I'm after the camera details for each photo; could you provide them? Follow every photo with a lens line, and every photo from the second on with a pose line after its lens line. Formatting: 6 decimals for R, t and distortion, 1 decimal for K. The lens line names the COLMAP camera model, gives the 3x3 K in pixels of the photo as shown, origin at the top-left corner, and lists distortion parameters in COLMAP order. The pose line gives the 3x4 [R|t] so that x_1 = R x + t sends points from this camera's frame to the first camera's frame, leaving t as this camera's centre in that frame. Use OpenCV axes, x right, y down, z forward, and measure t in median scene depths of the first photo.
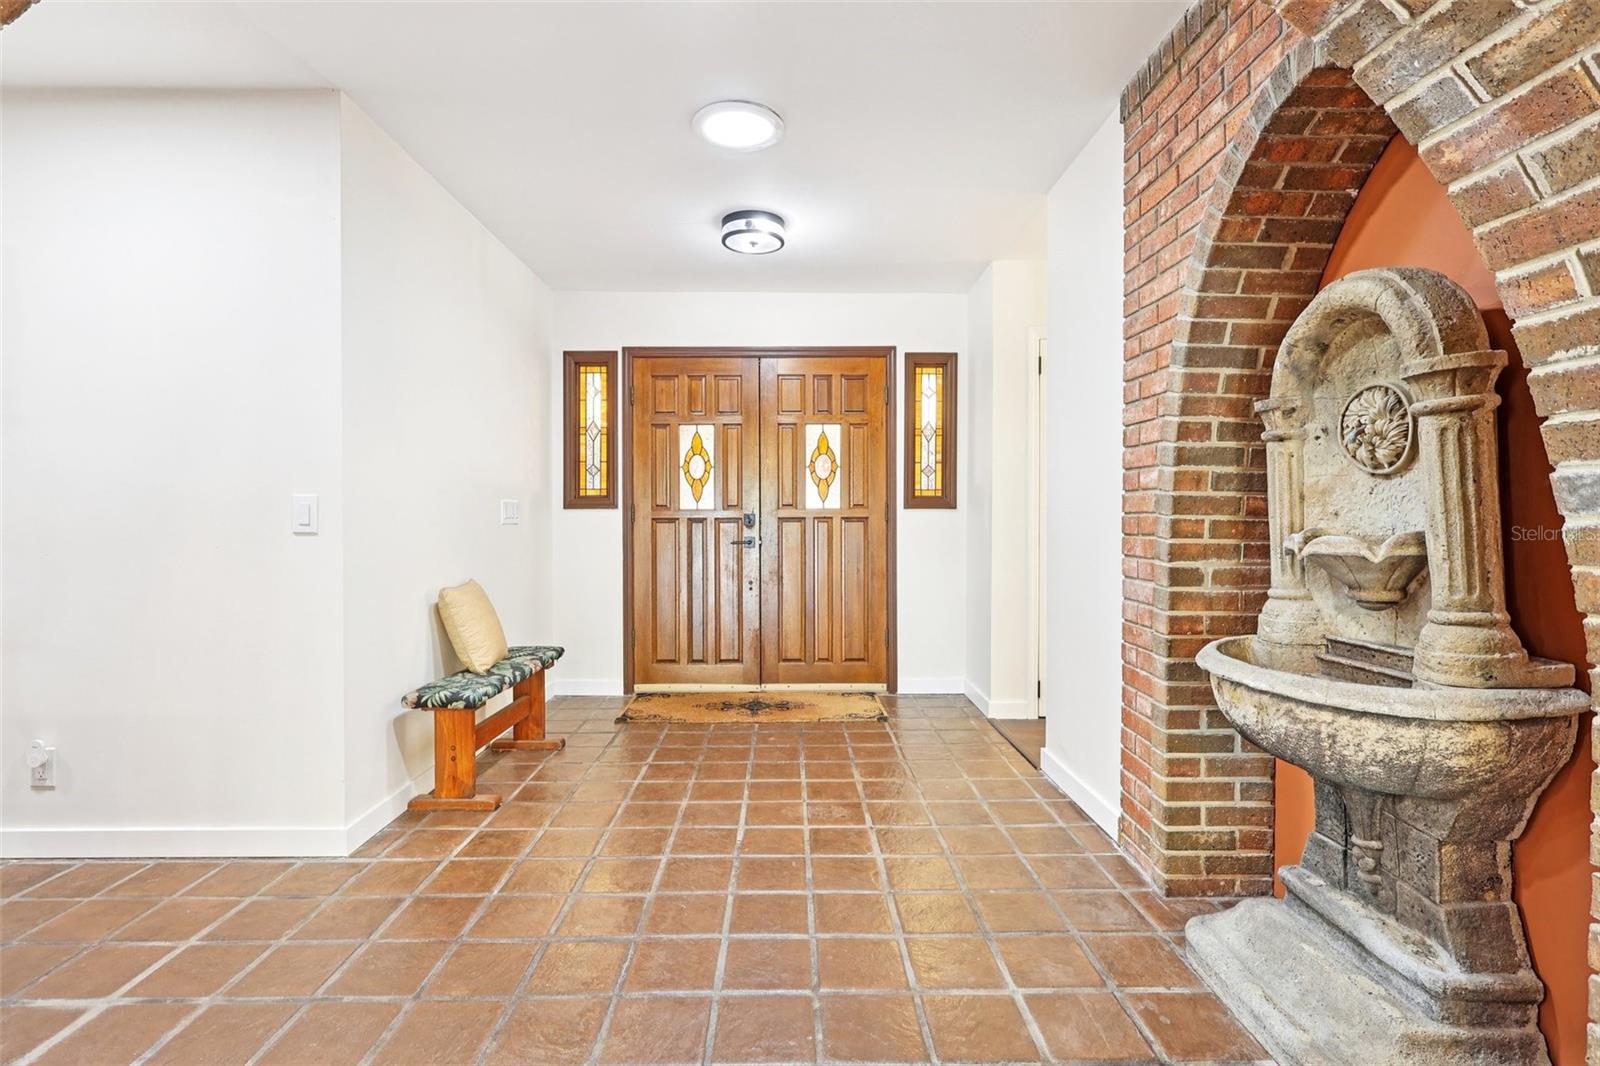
lens RADIAL K [[745.4, 0, 799.9], [0, 745.4, 528.9], [0, 0, 1]] dist [0.000392, 0.000121]
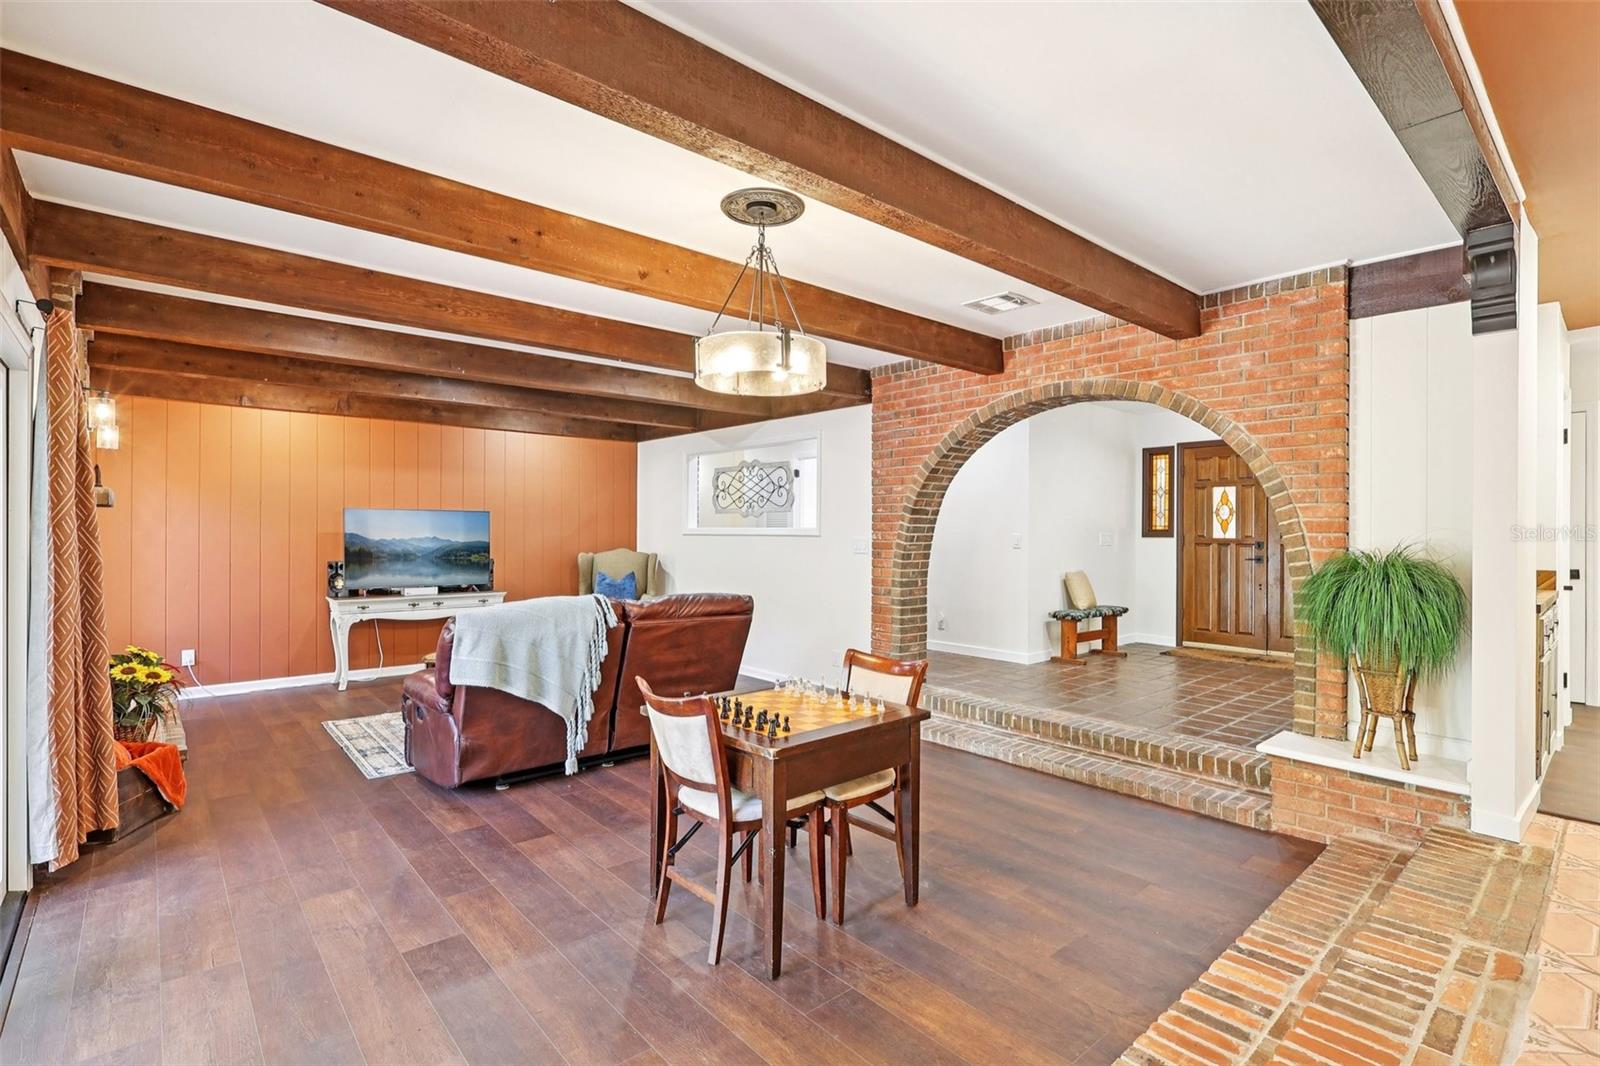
lens RADIAL K [[745.4, 0, 799.9], [0, 745.4, 528.9], [0, 0, 1]] dist [0.000392, 0.000121]
pose [[0.651333, -0.000492, -0.758792, 0.775643], [-0.019141, 0.999671, -0.017079, -0.001670], [0.758551, 0.025648, 0.651109, -1.201189]]
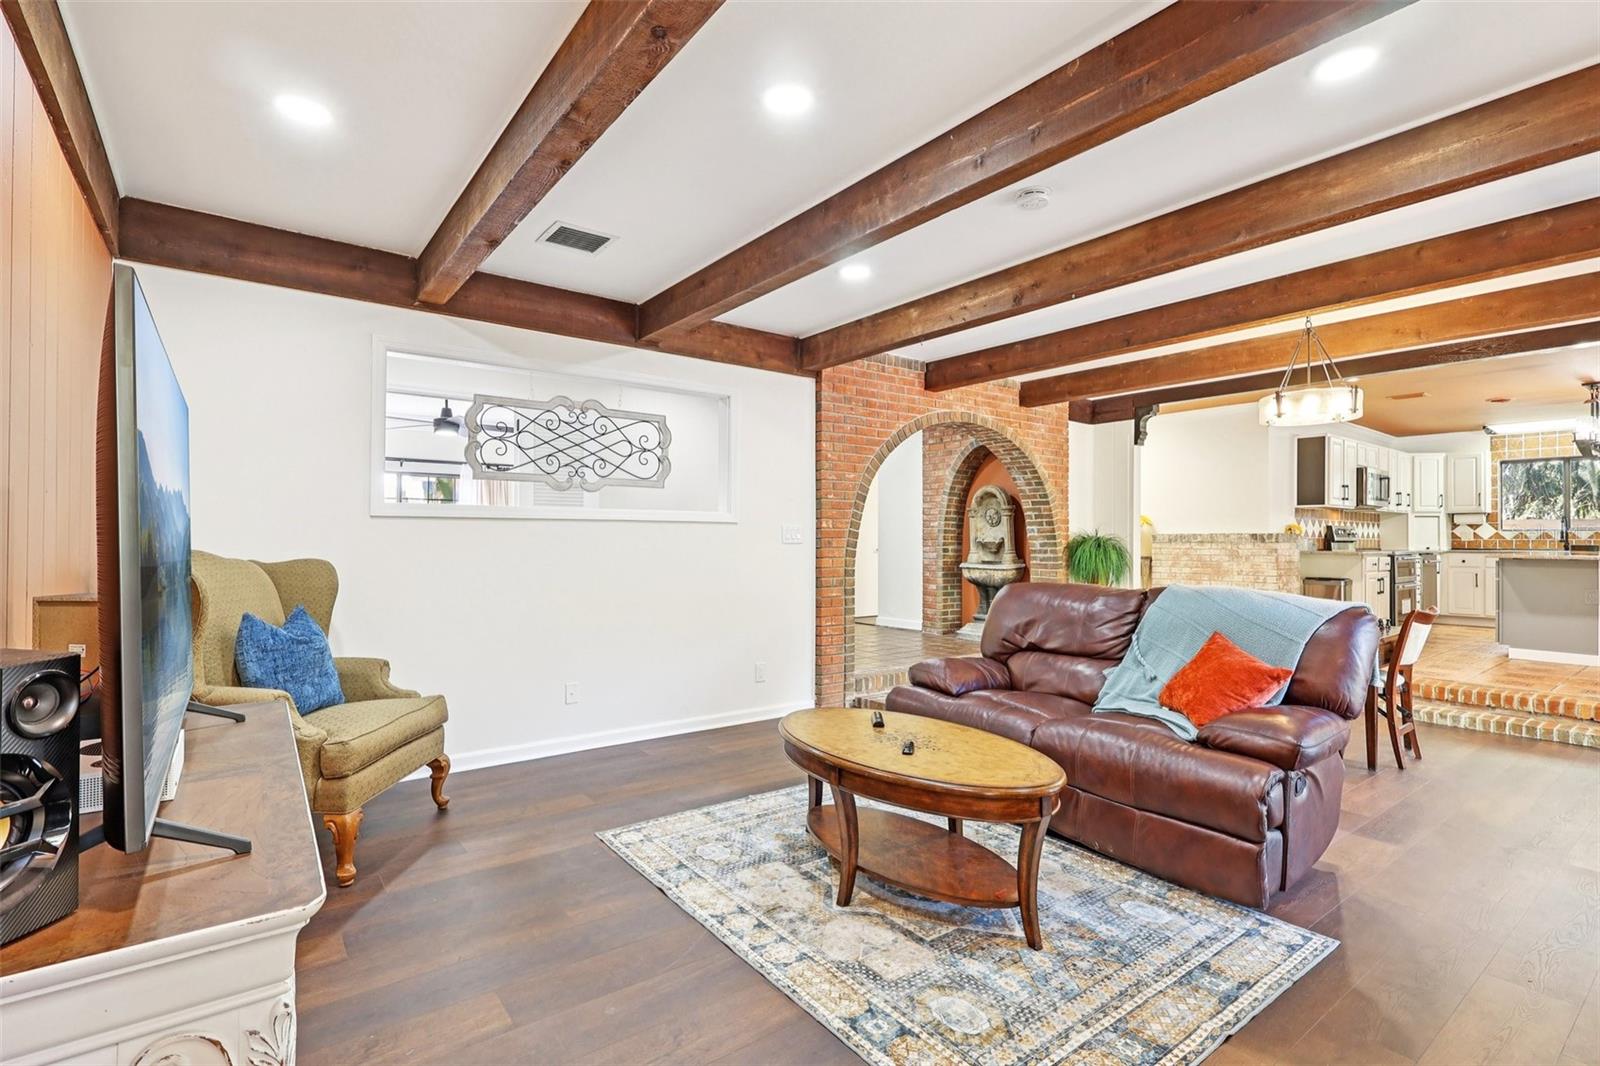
lens RADIAL K [[745.4, 0, 799.9], [0, 745.4, 528.9], [0, 0, 1]] dist [0.000392, 0.000121]
pose [[0.807394, 0.011052, 0.589909, -1.707977], [0.007853, 0.999535, -0.029475, 0.044857], [-0.589960, 0.028430, 0.806931, -1.199776]]
